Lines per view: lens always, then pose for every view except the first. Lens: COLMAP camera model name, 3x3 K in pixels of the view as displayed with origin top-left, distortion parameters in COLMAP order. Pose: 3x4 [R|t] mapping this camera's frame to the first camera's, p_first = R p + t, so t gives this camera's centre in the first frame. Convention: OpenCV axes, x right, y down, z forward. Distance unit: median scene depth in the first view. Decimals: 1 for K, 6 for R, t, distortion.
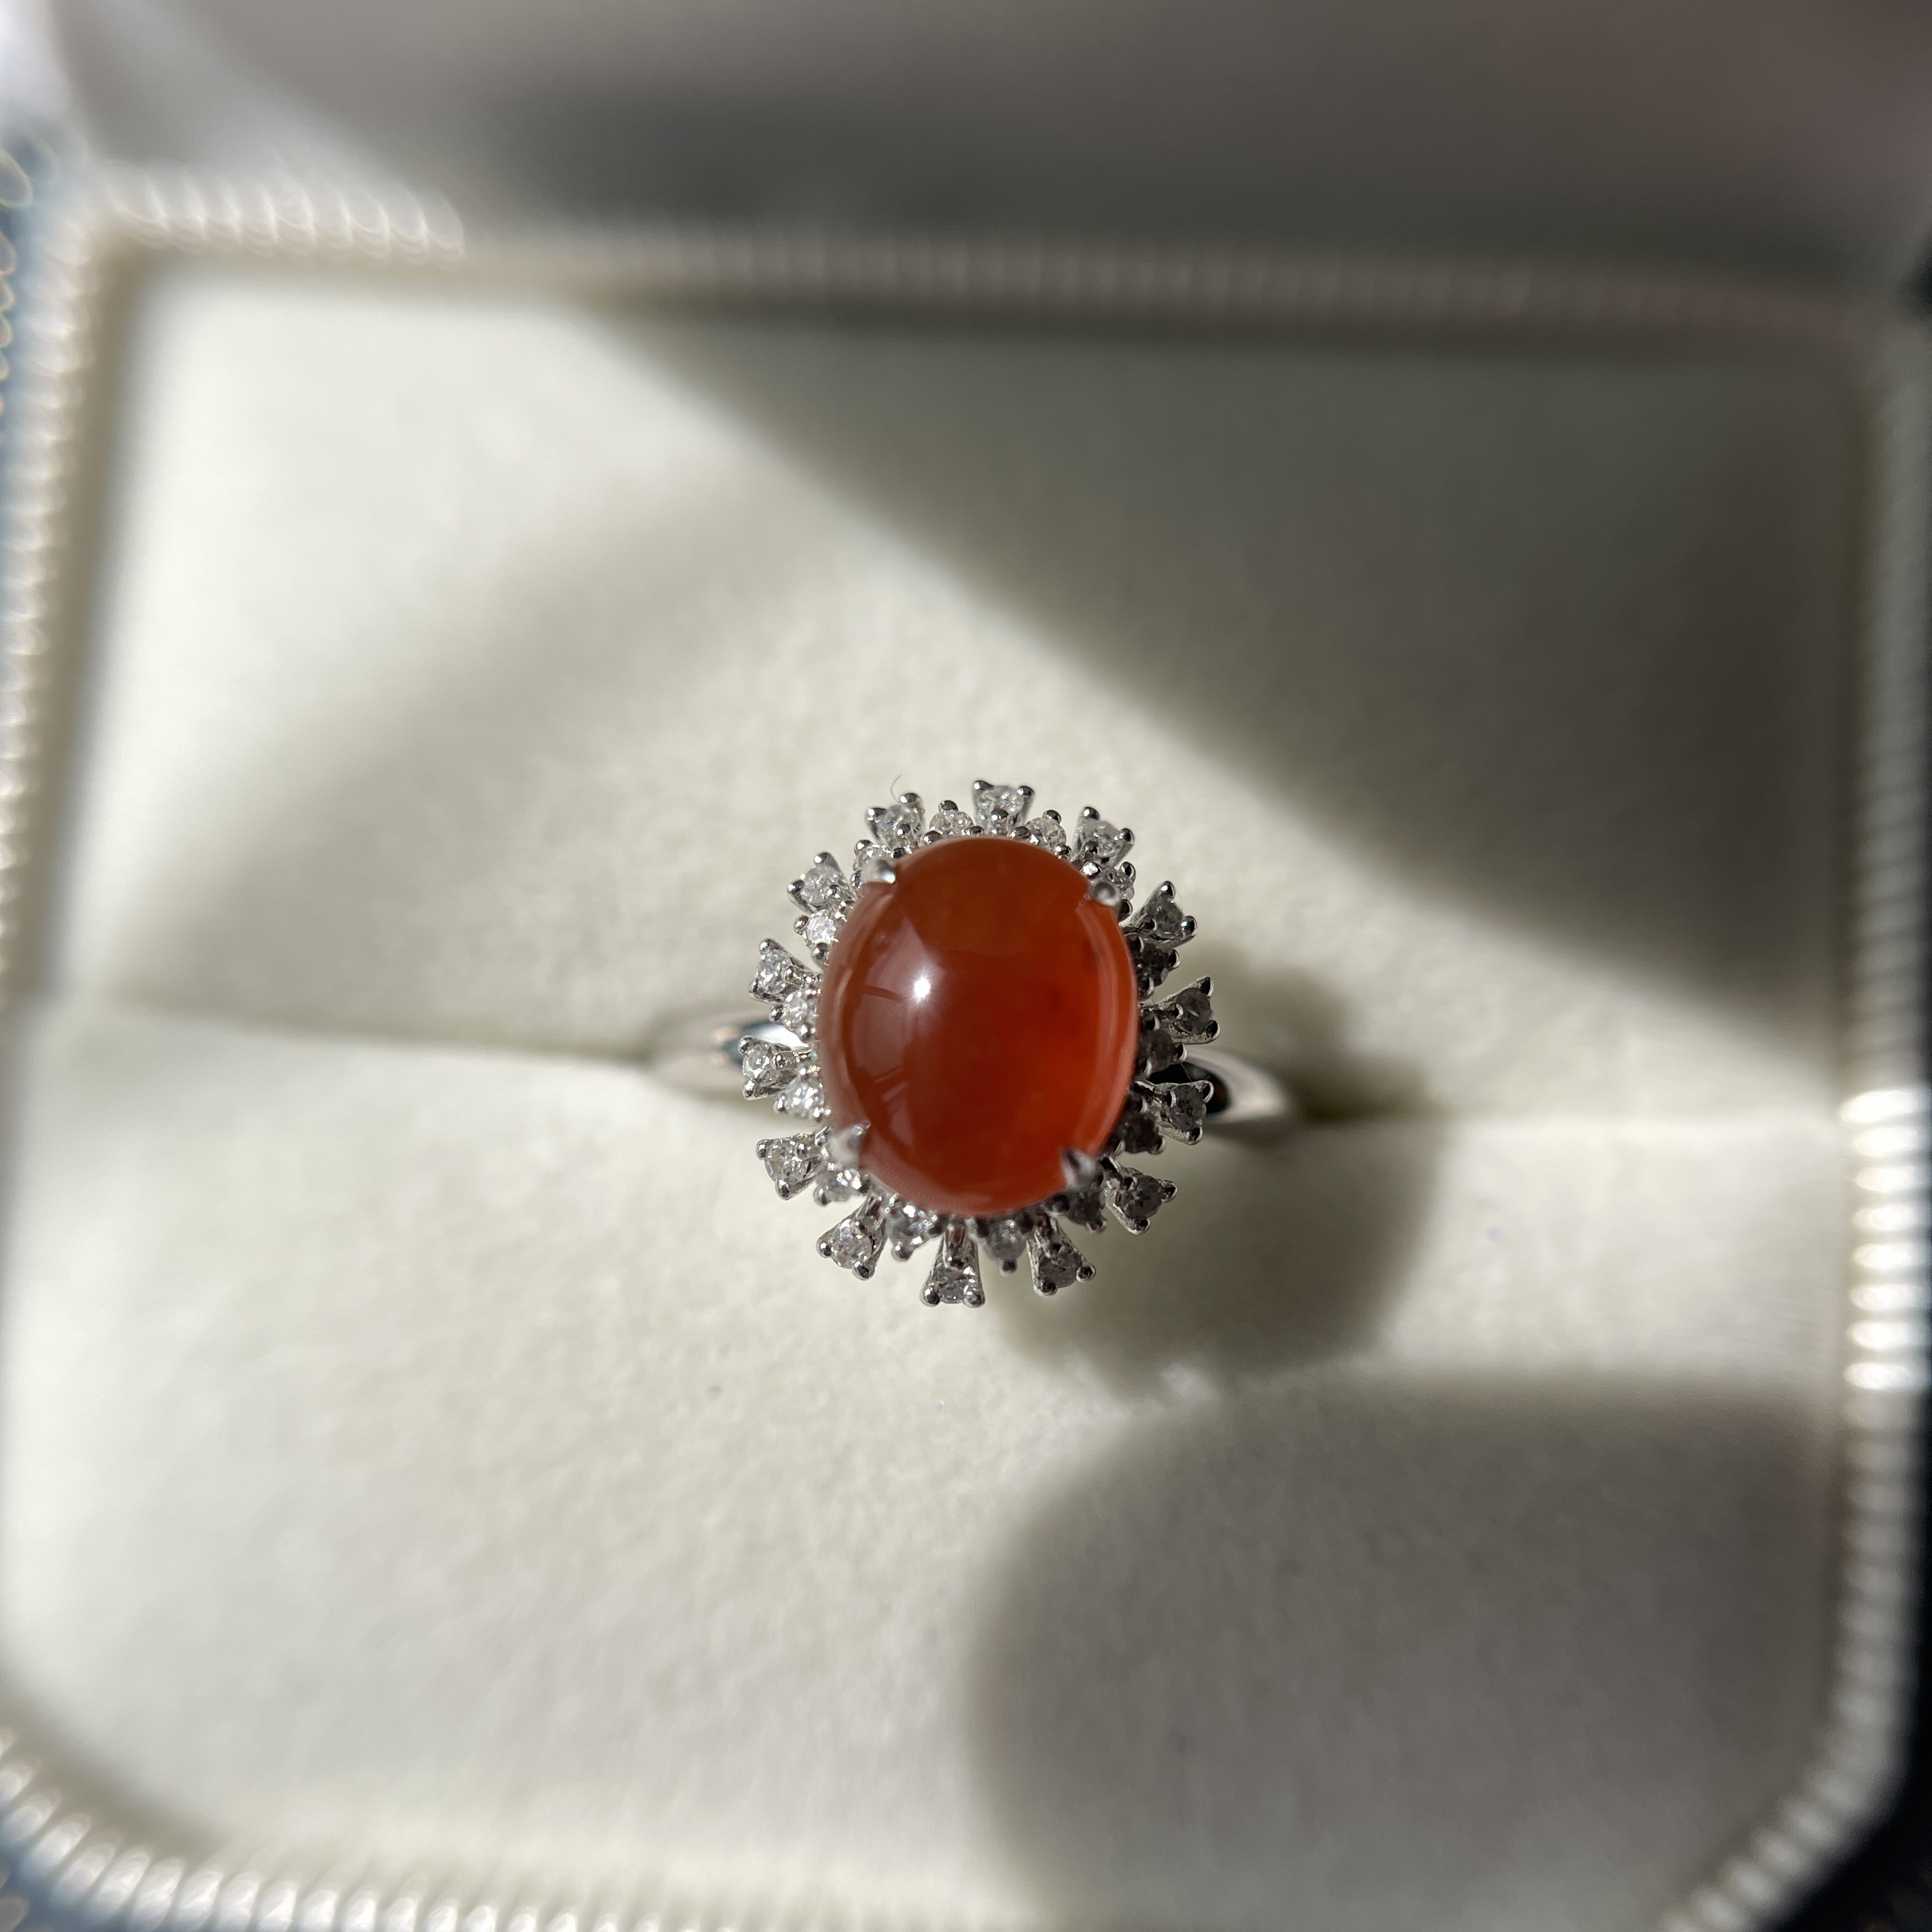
lens RADIAL K [[2121.2, 0, 966.0], [0, 2121.2, 966.0], [0, 0, 1]] dist [0.143540, 0.011700]
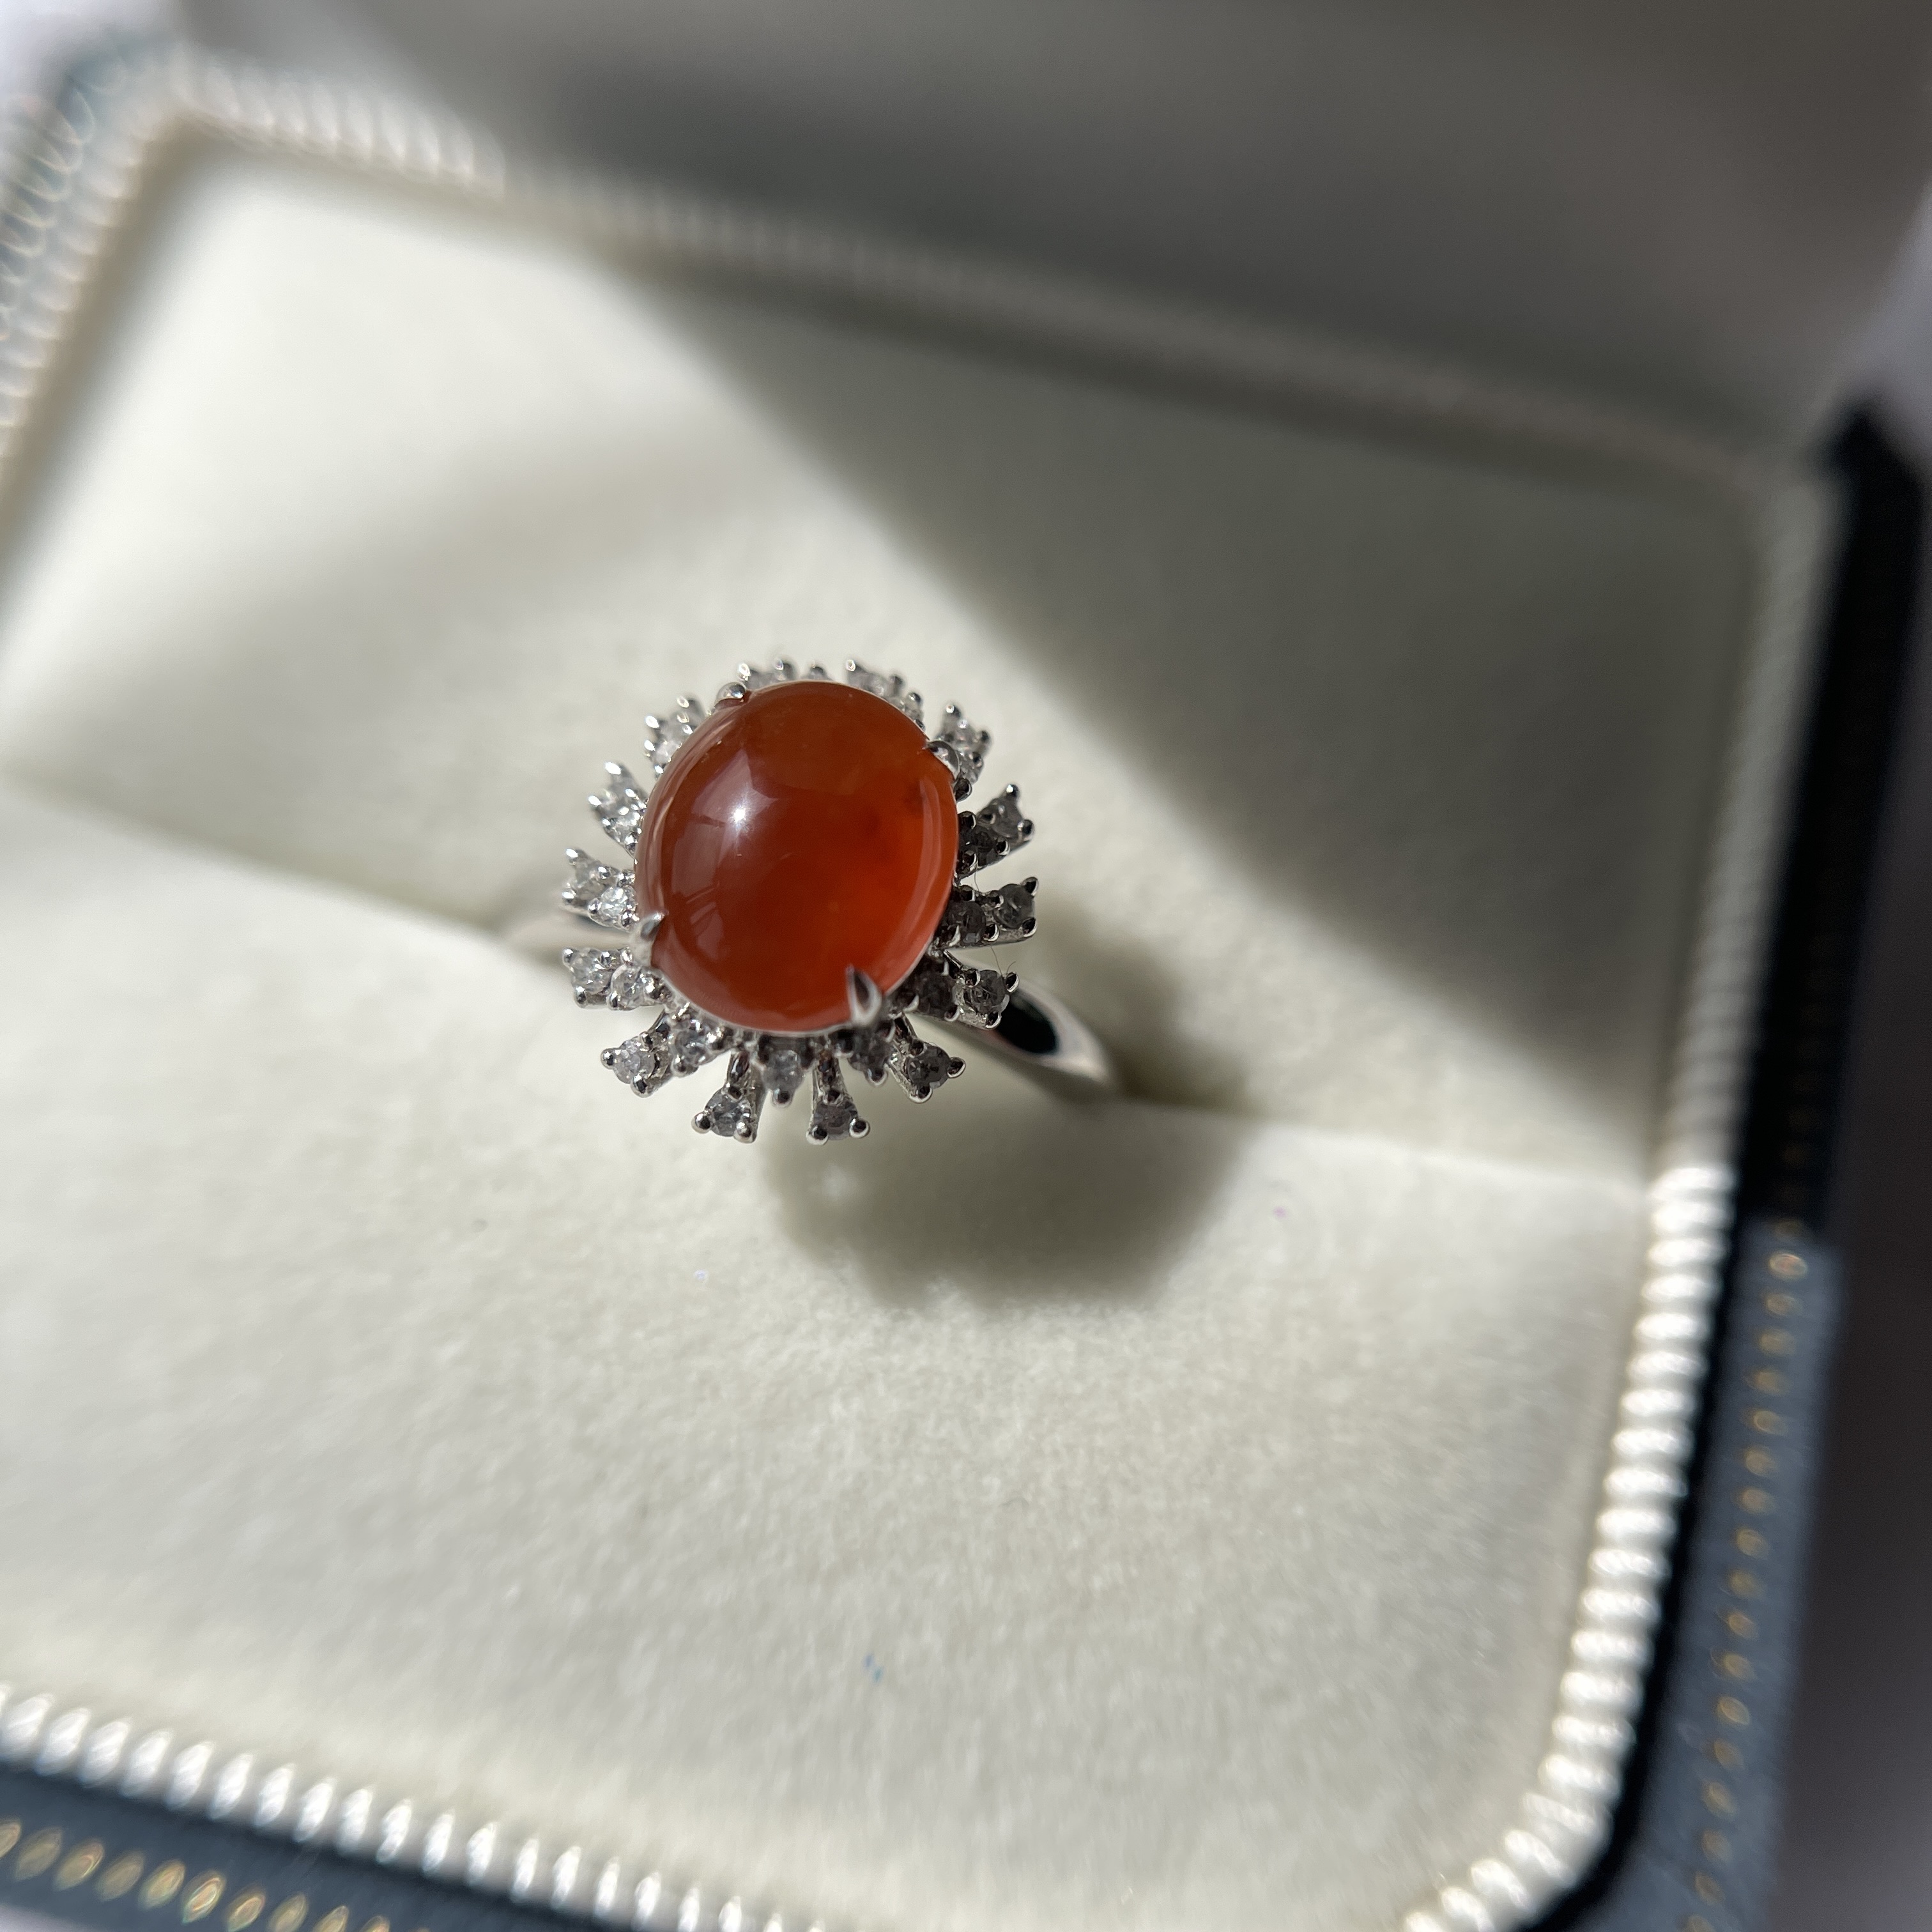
lens RADIAL K [[2121.2, 0, 966.0], [0, 2121.2, 966.0], [0, 0, 1]] dist [0.143540, 0.011700]
pose [[0.983076, 0.181445, -0.025283, 0.106810], [-0.182993, 0.966035, -0.182457, 0.222611], [-0.008682, 0.183996, 0.982889, 0.002051]]
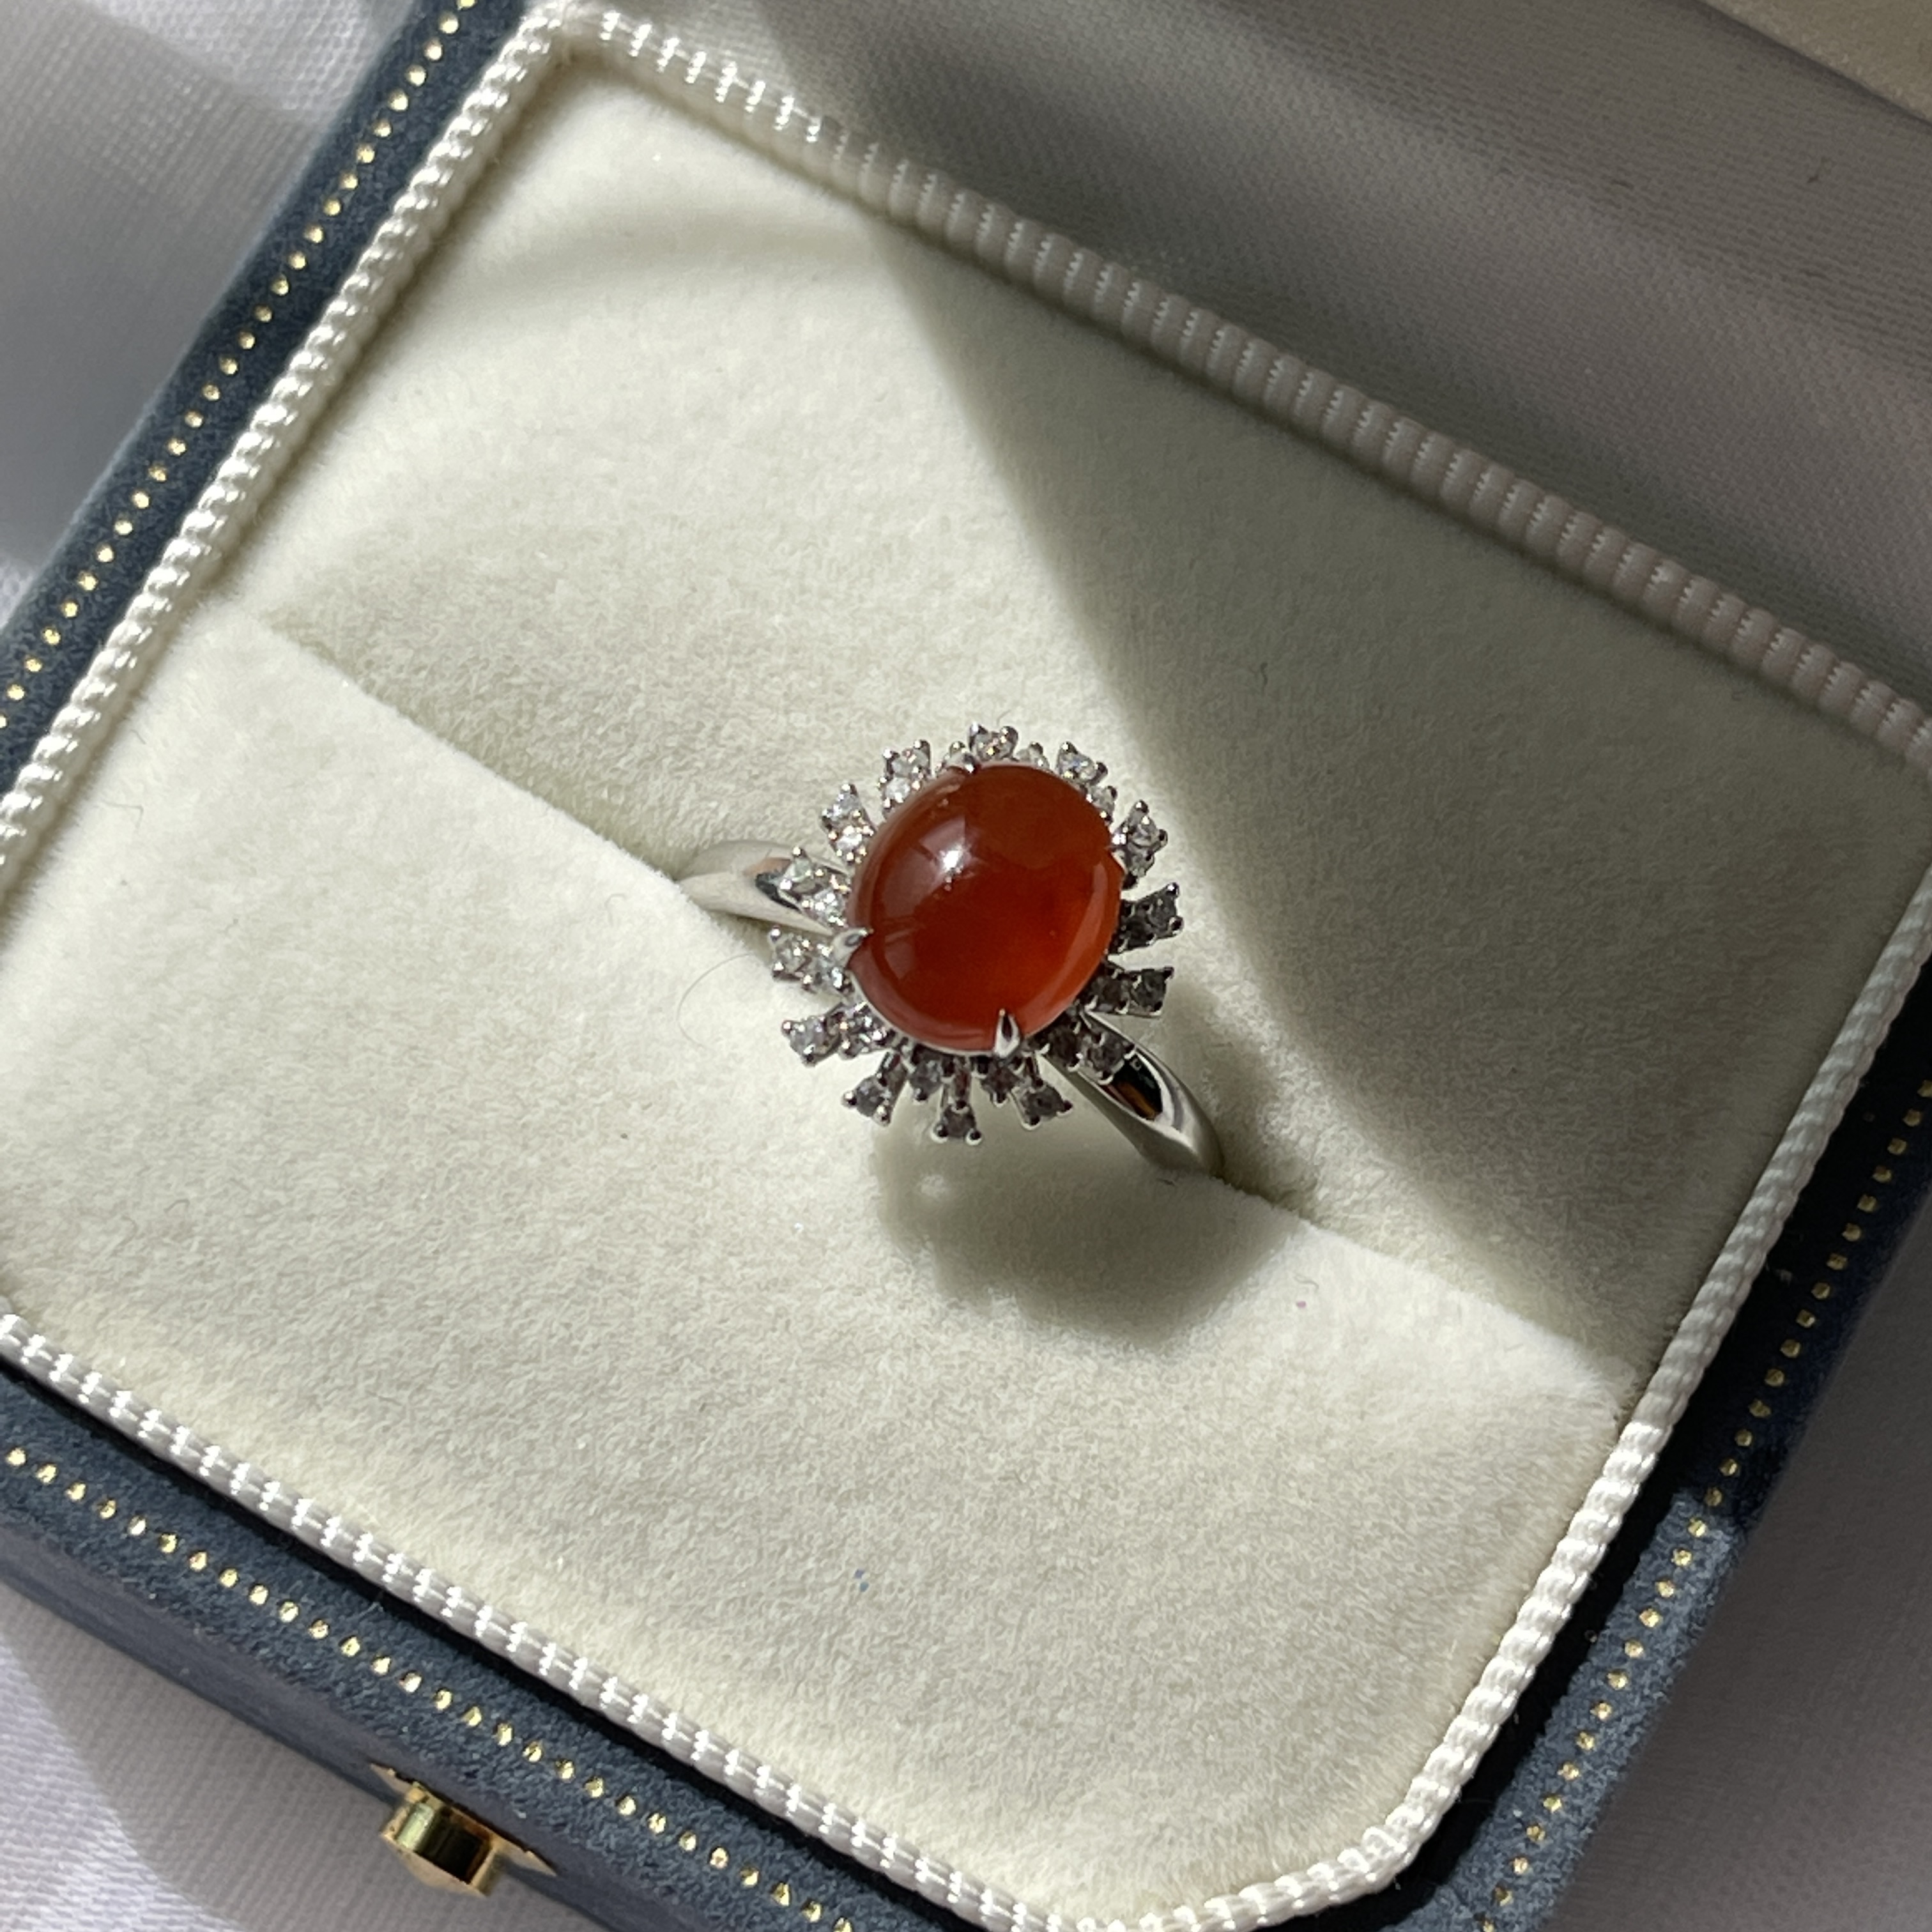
lens RADIAL K [[4771.7, 0, 964.9], [0, 4771.7, 1061.9], [0, 0, 1]] dist [0.013656, -0.103324]
pose [[0.902822, 0.429869, -0.011172, 0.058302], [-0.425890, 0.890274, -0.161335, 0.497100], [-0.059407, 0.150415, 0.986836, -1.530721]]
